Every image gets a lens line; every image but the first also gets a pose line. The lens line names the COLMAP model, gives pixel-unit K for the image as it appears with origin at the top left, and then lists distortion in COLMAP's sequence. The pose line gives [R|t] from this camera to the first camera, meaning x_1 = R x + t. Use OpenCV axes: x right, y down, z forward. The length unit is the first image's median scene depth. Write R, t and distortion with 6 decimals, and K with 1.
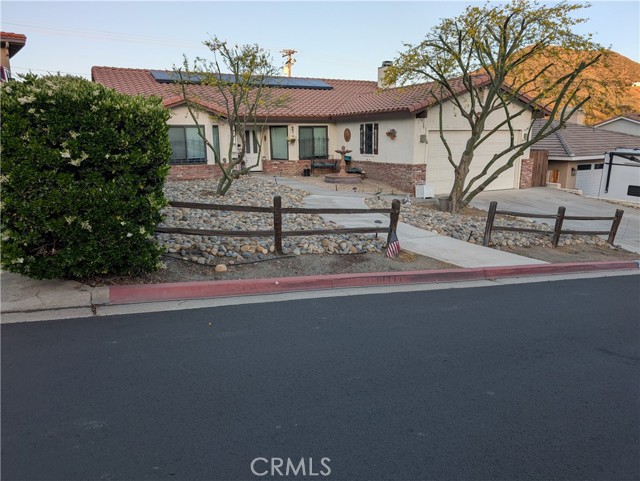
lens RADIAL K [[455.3, 0, 320.1], [0, 455.3, 238.7], [0, 0, 1]] dist [0.010994, -0.028484]
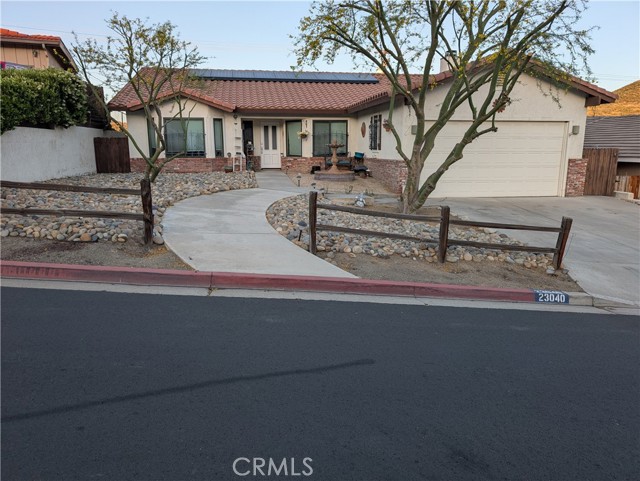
lens RADIAL K [[455.3, 0, 320.2], [0, 455.3, 244.1], [0, 0, 1]] dist [0.010994, -0.028484]
pose [[0.952469, 0.072224, -0.295952, 0.295703], [-0.074461, 0.997217, 0.003720, 0.000803], [0.295397, 0.018493, 0.955196, 0.134911]]
